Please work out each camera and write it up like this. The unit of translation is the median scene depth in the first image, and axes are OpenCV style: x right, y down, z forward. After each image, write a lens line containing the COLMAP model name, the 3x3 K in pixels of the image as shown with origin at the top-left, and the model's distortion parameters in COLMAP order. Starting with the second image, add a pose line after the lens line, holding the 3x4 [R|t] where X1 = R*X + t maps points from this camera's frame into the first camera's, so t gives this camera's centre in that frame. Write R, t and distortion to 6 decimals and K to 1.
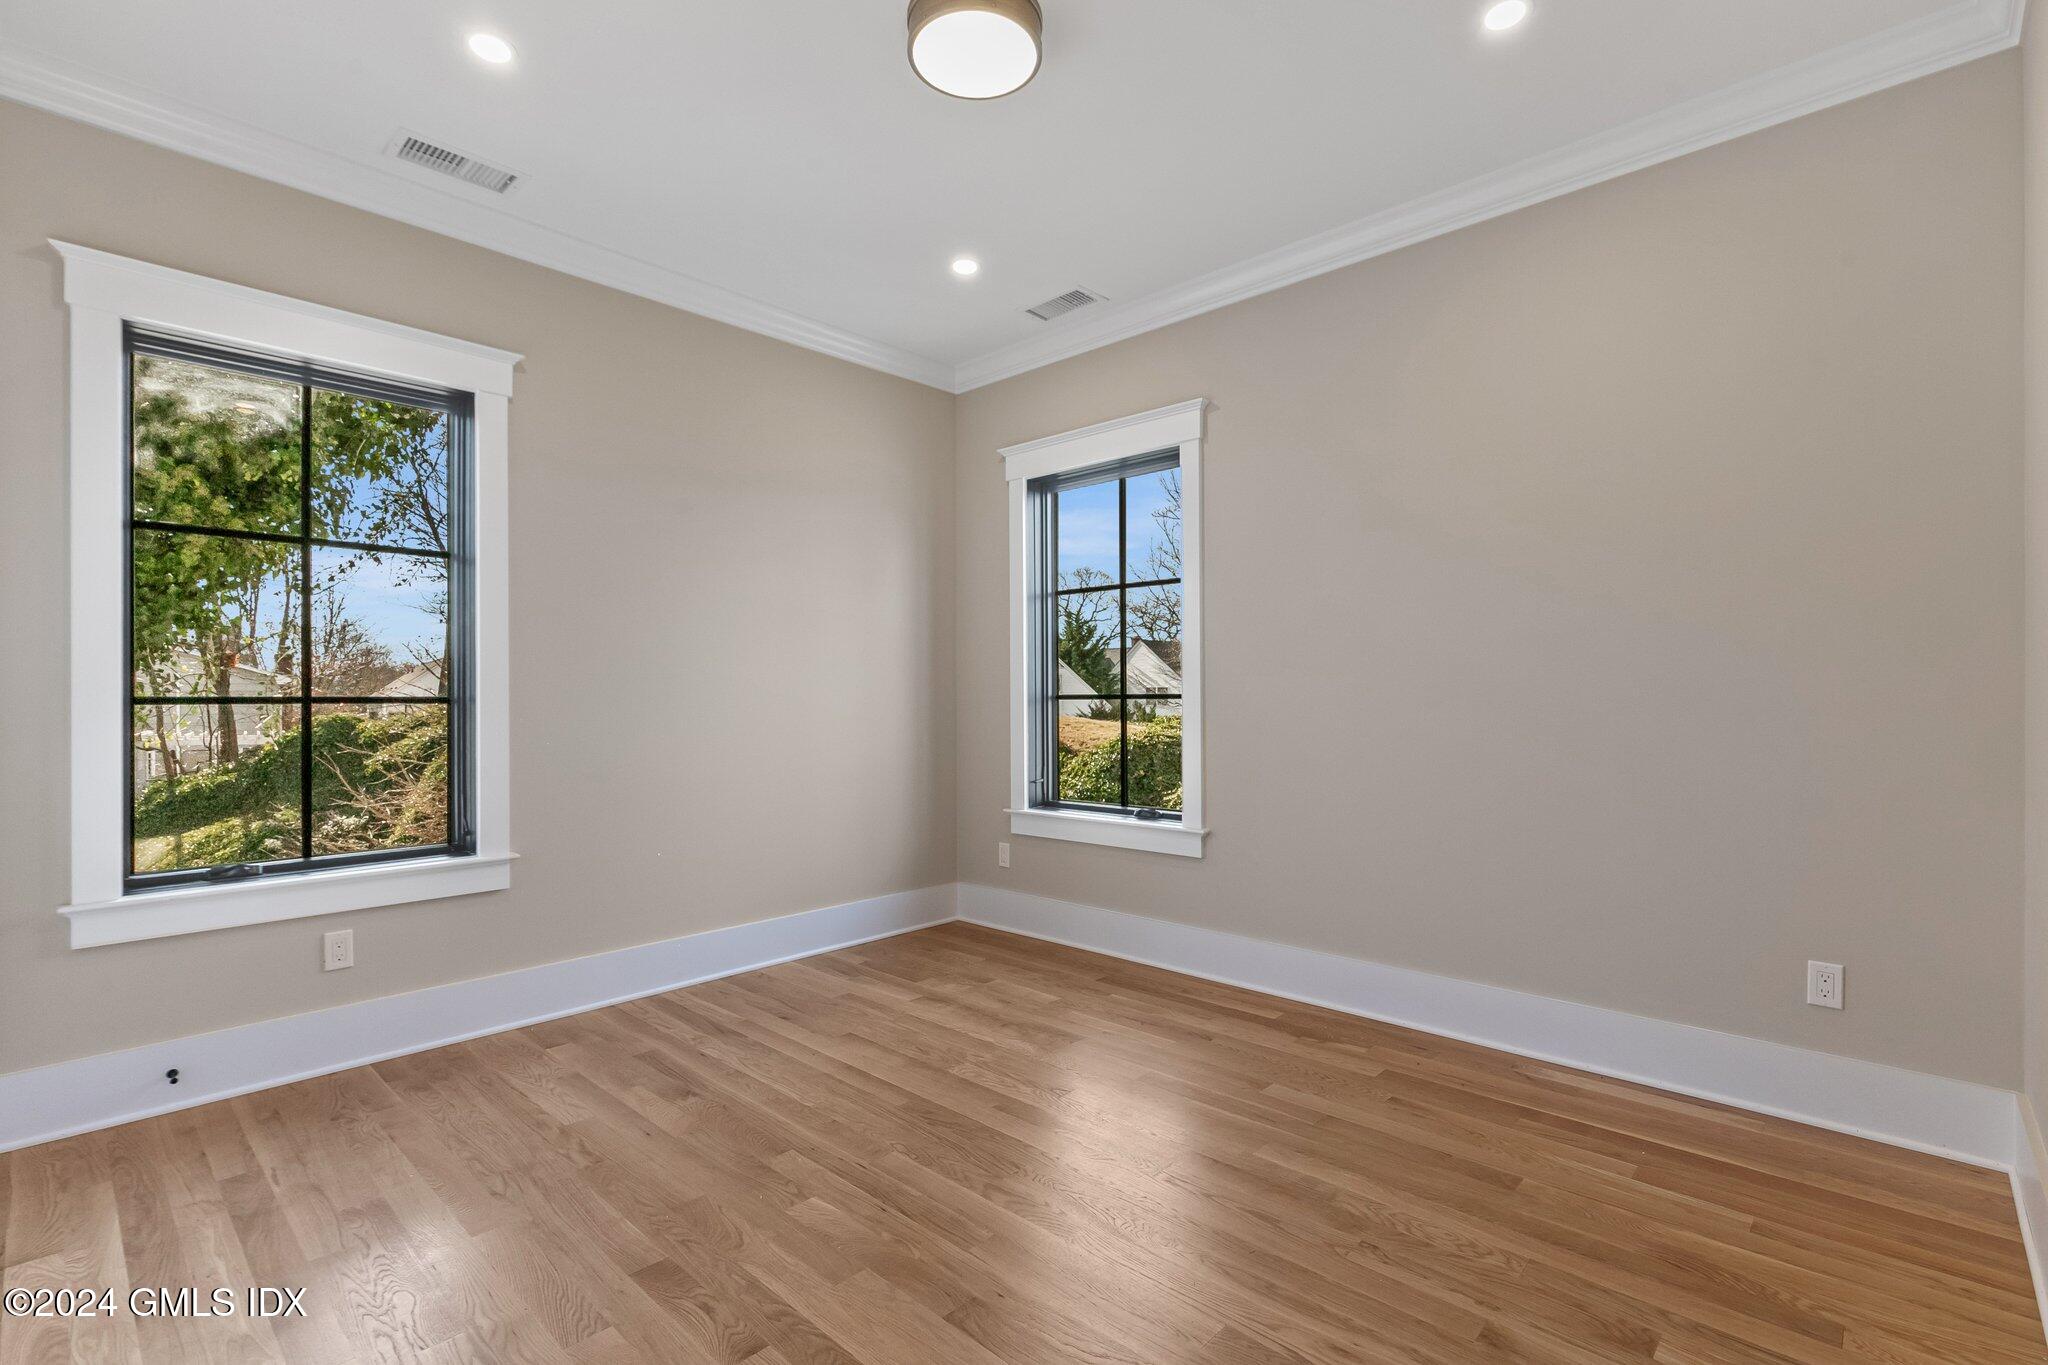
lens RADIAL K [[921.3, 0, 1018.3], [0, 921.3, 698.2], [0, 0, 1]] dist [0.004962, 0.000124]
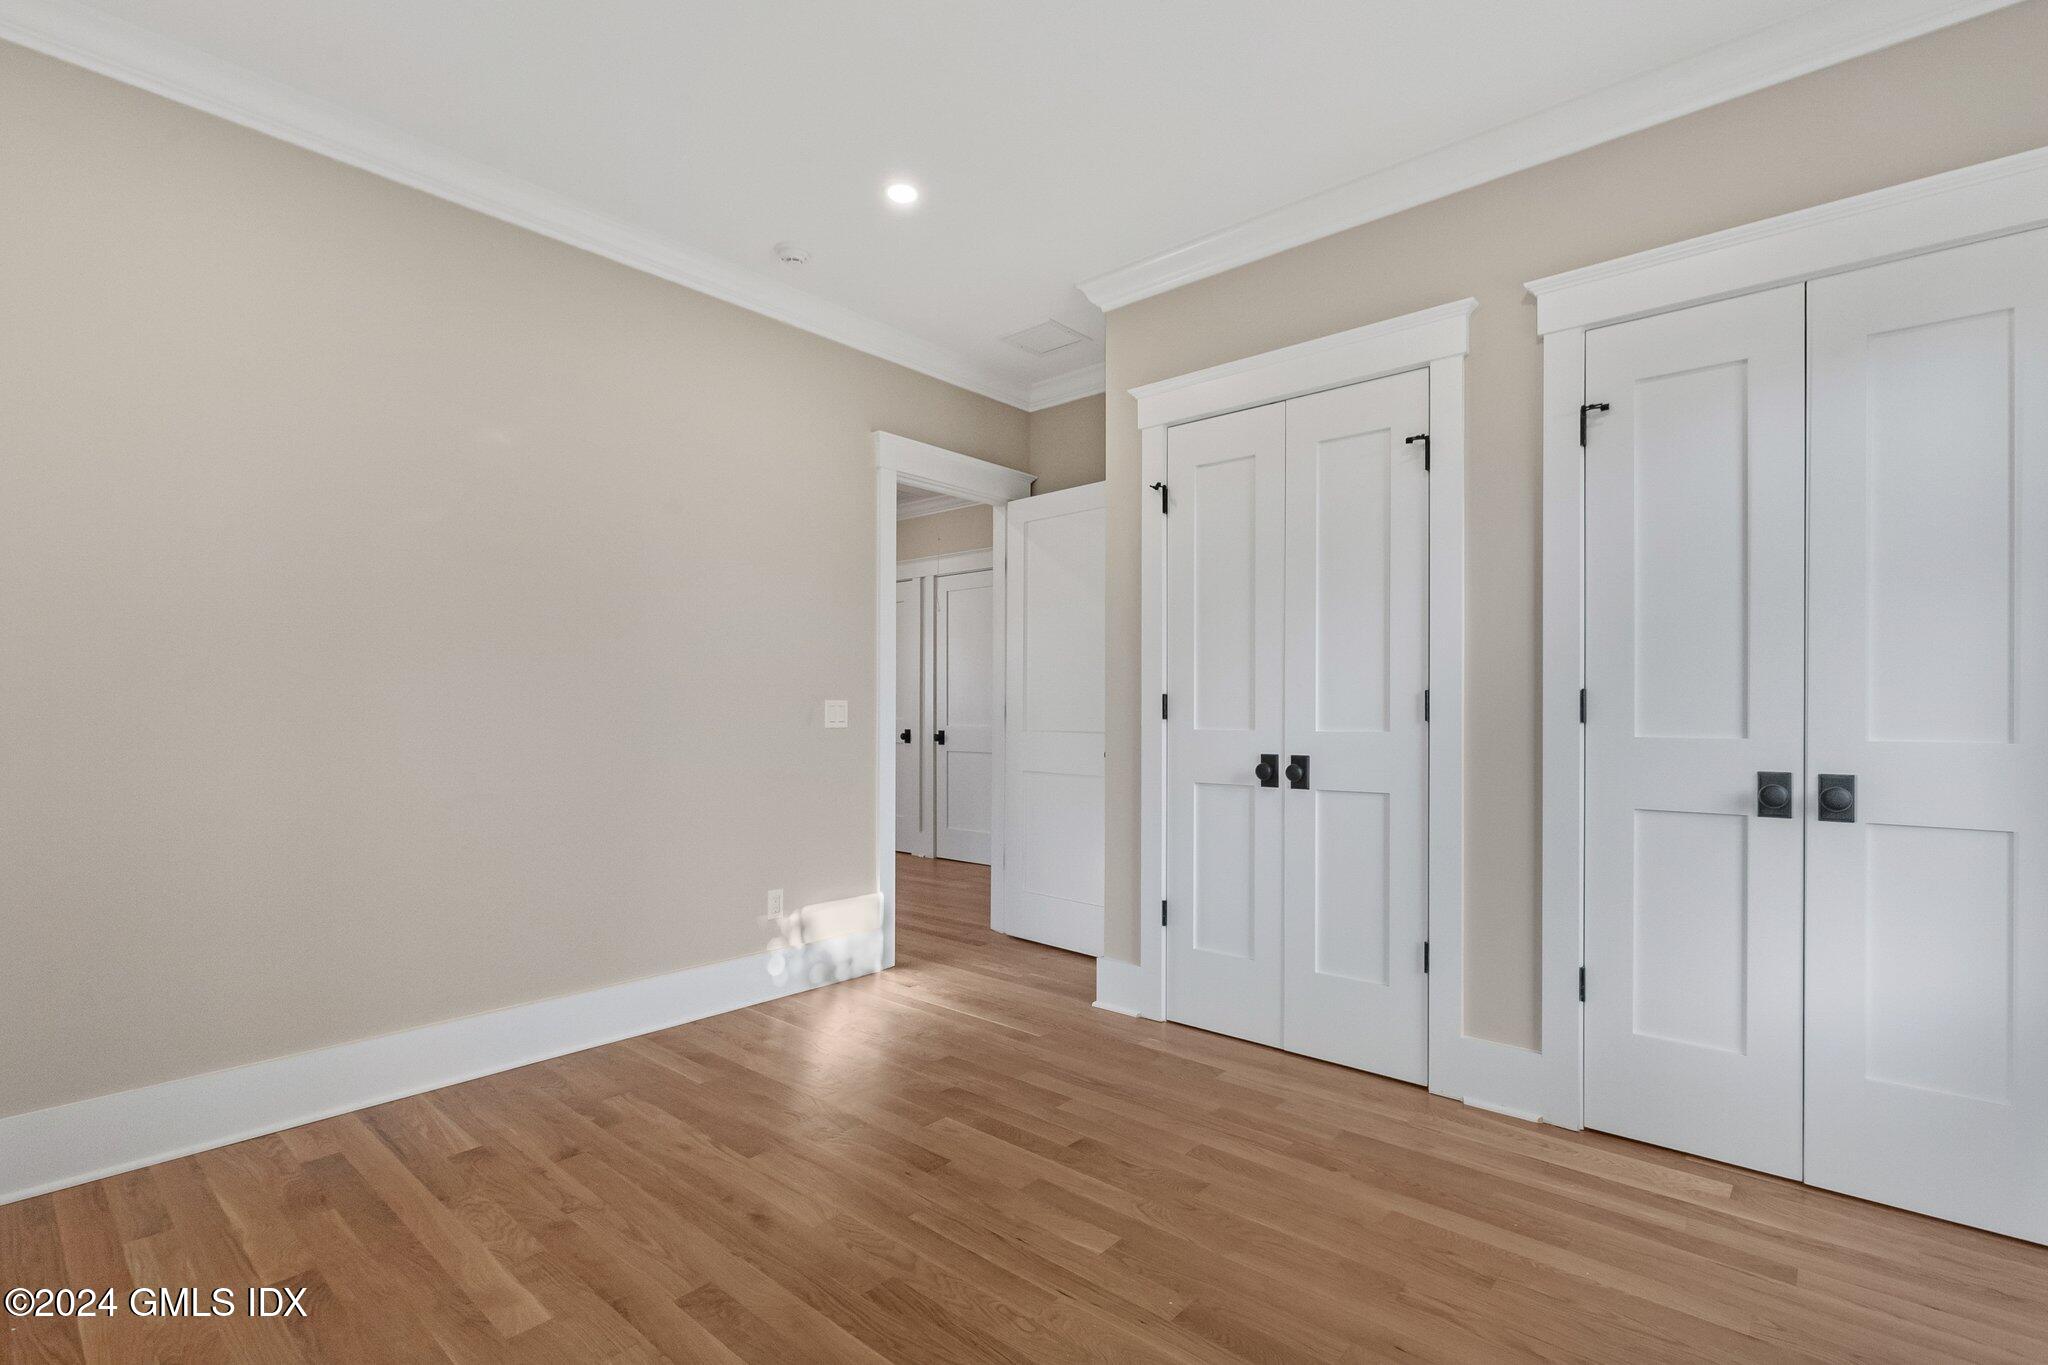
lens RADIAL K [[1000.8, 0, 1022.4], [0, 1000.8, 715.4], [0, 0, 1]] dist [0.023889, 0.000082]
pose [[-0.999340, 0.000883, -0.036310, -0.119230], [0.000541, 0.999956, 0.009413, -0.007799], [0.036317, 0.009387, -0.999296, 2.225161]]
